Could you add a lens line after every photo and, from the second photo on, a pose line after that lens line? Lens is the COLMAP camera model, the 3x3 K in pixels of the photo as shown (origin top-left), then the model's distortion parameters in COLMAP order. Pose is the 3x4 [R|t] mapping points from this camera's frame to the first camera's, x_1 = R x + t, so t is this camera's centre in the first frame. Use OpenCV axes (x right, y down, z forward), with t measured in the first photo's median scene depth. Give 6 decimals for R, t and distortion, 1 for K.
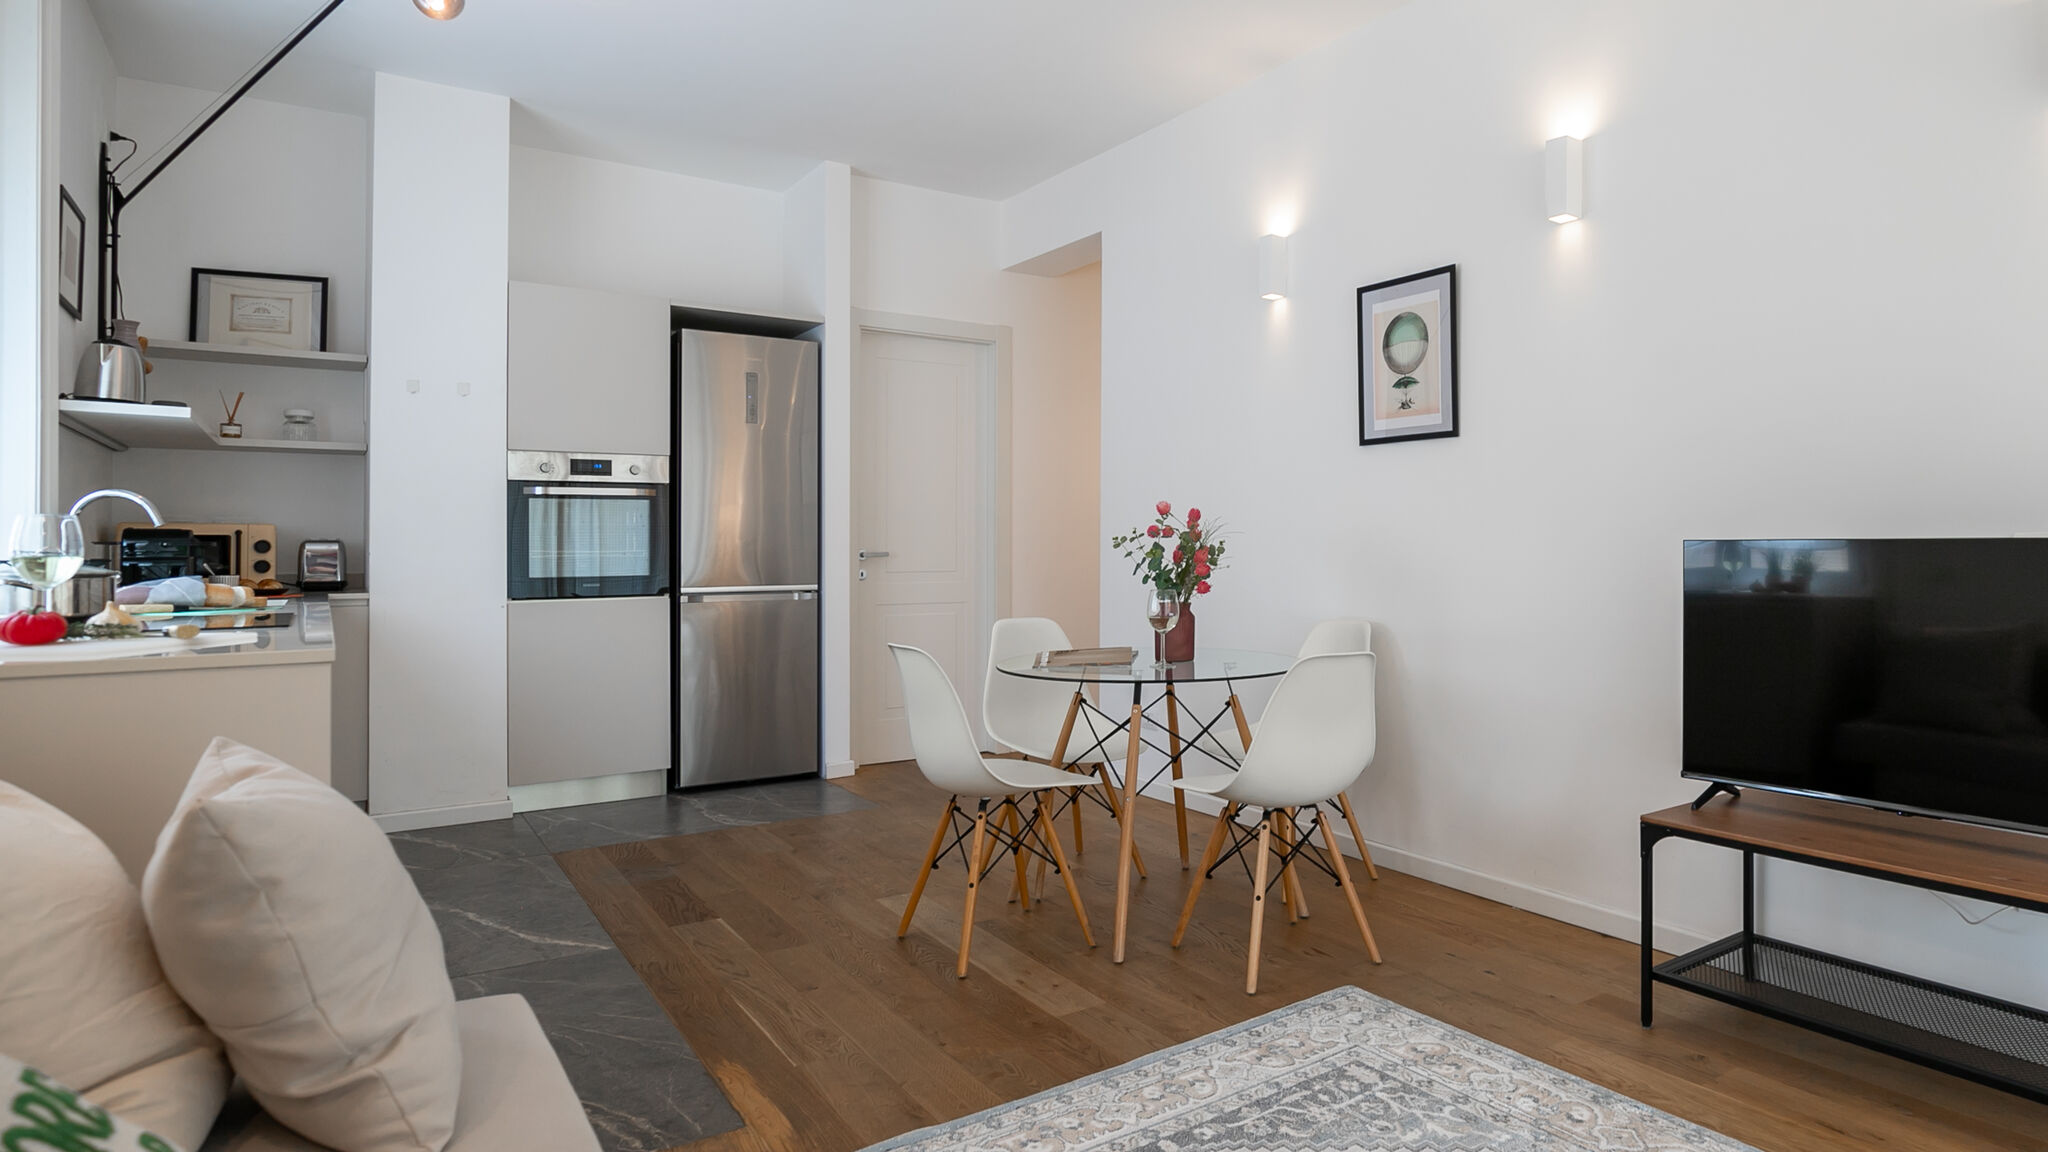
lens RADIAL K [[1174.0, 0, 1250.1], [0, 1174.0, 526.0], [0, 0, 1]] dist [-0.019125, 0.000284]
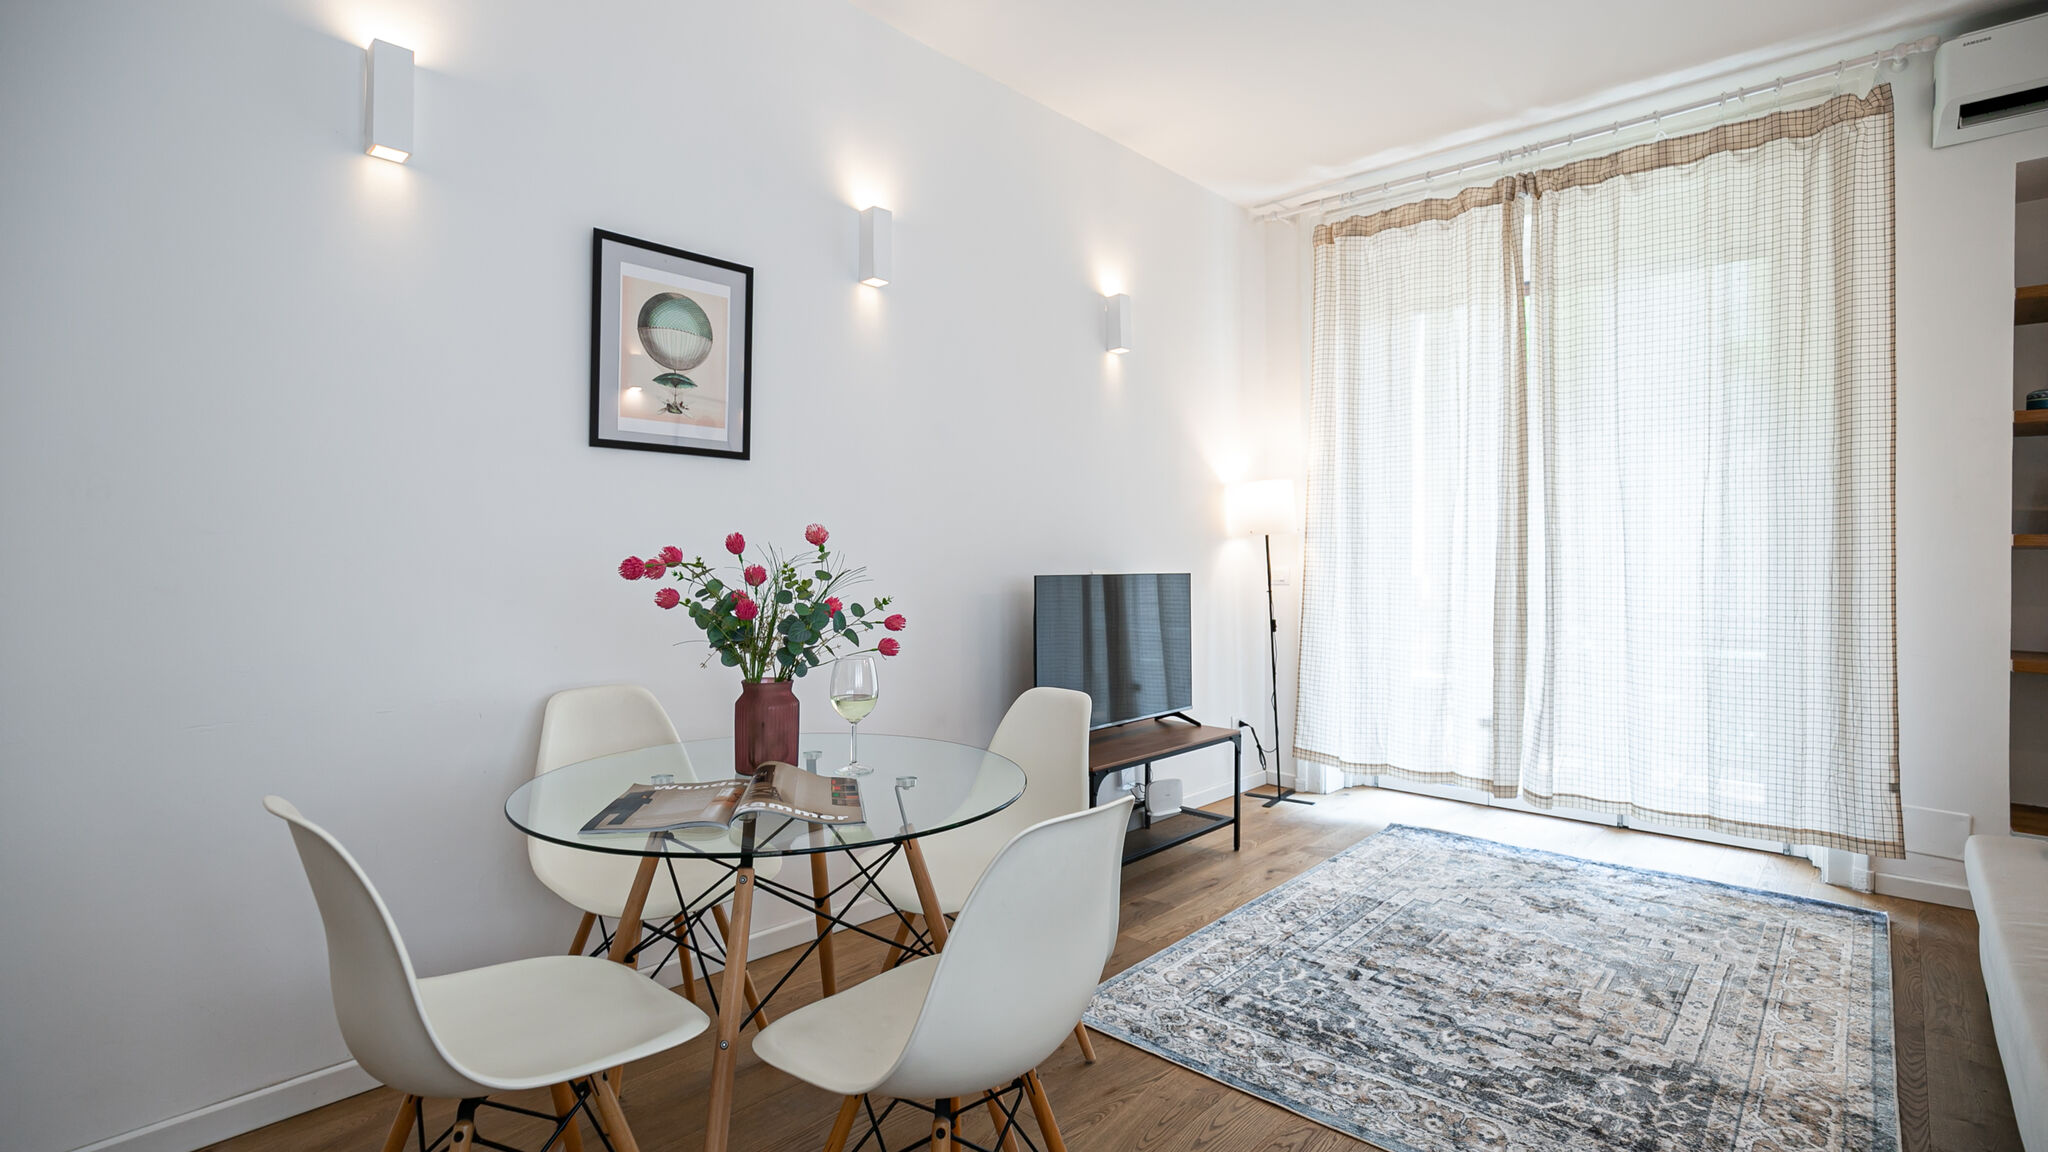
lens RADIAL K [[934.2, 0, 1031.8], [0, 934.2, 559.4], [0, 0, 1]] dist [-0.011344, 0.000971]
pose [[-0.143875, 0.000217, 0.989596, -0.537359], [-0.022605, 0.999738, -0.003506, -0.002313], [-0.989338, -0.022874, -0.143833, 0.845668]]
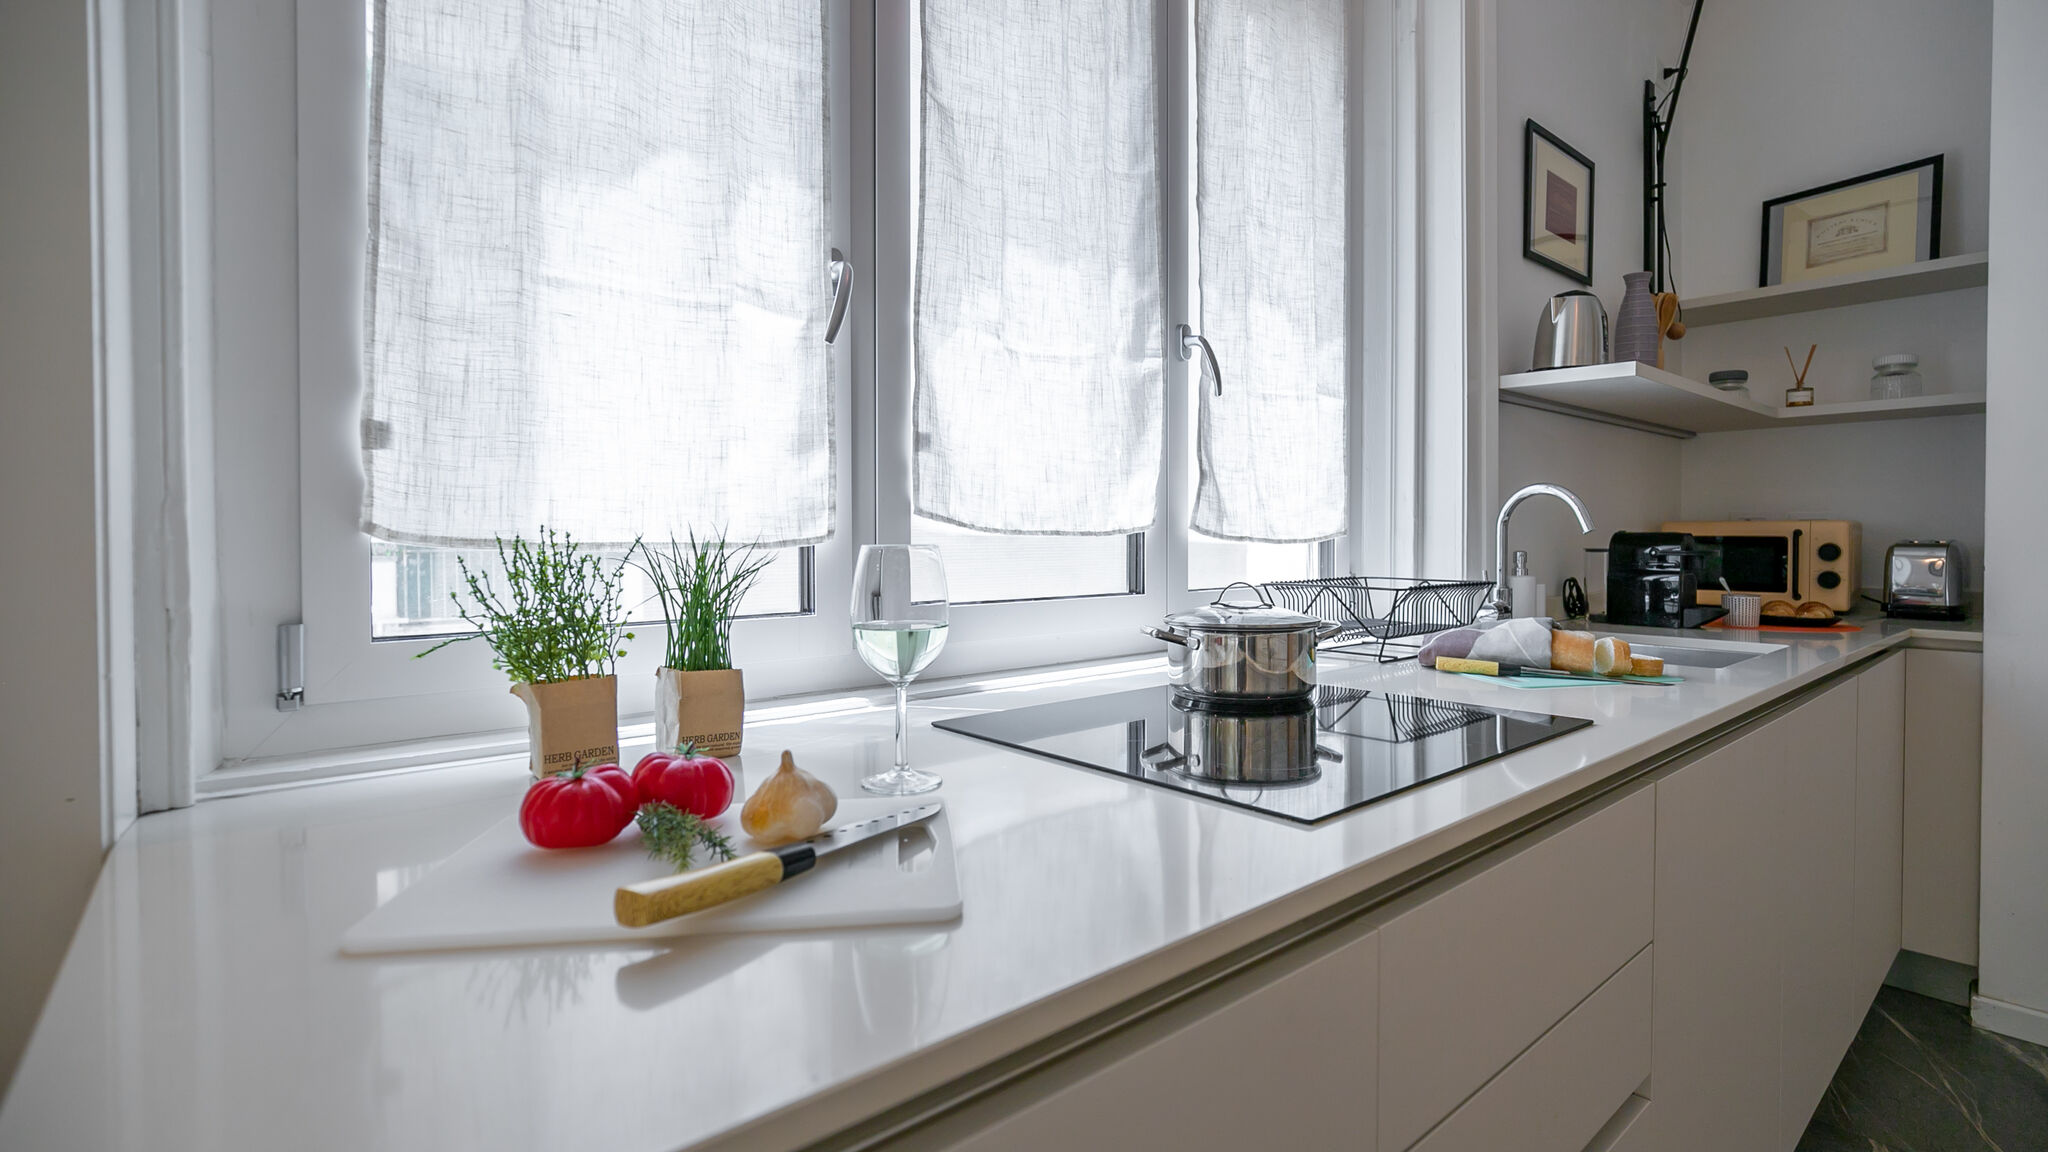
lens RADIAL K [[974.8, 0, 1018.5], [0, 974.8, 557.7], [0, 0, 1]] dist [-0.010223, -0.000002]
pose [[0.038611, 0.028287, -0.998854, -0.299942], [0.022550, 0.999320, 0.029172, -0.008603], [0.999000, -0.023651, 0.037947, 0.525619]]
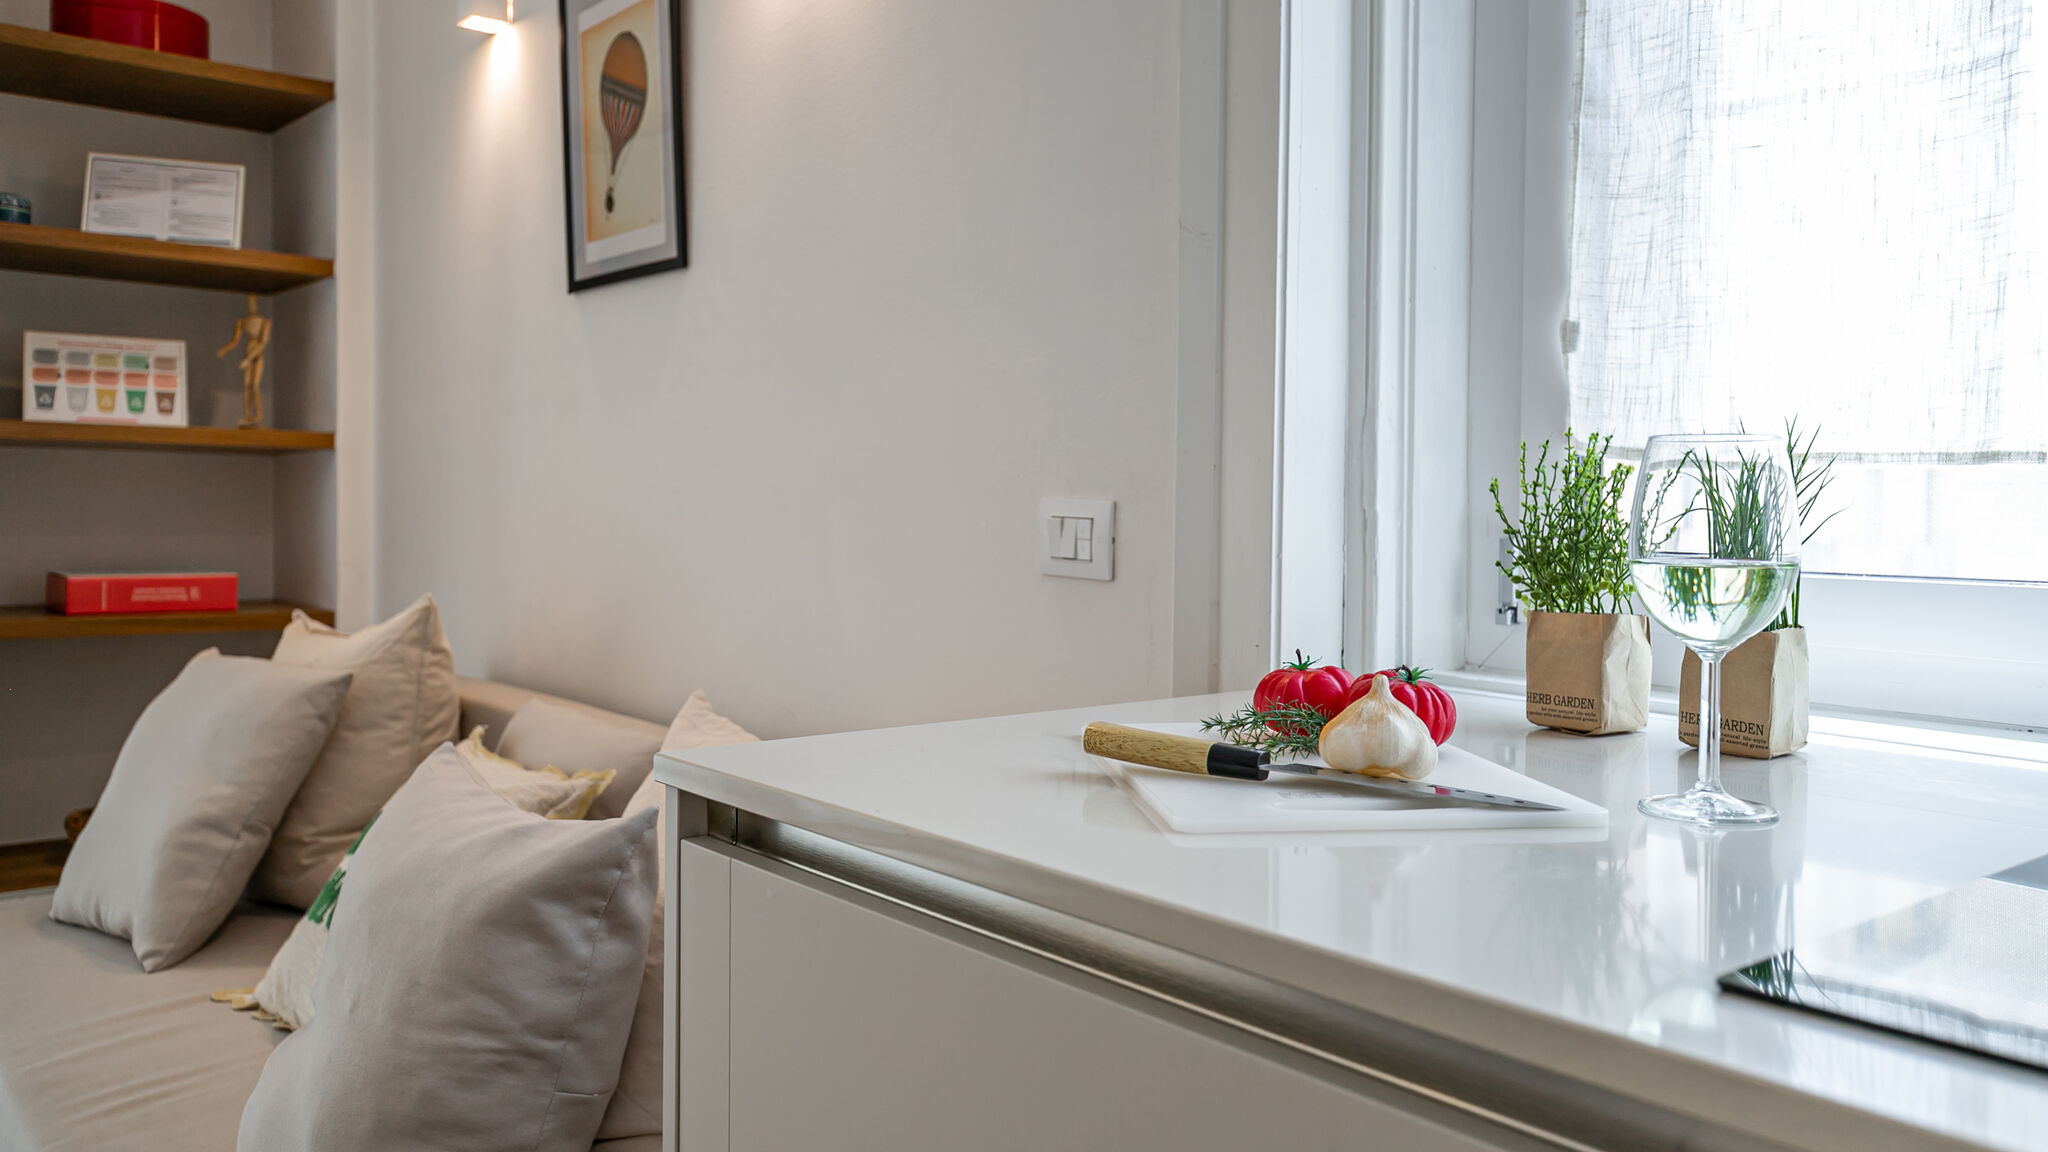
lens RADIAL K [[1577.1, 0, 1028.6], [0, 1577.1, 521.5], [0, 0, 1]] dist [0.001224, -0.002294]
pose [[-0.999941, -0.006262, -0.008901, -0.427980], [-0.006228, 0.999973, -0.003875, 0.009101], [0.008925, -0.003819, -0.999953, 0.741651]]
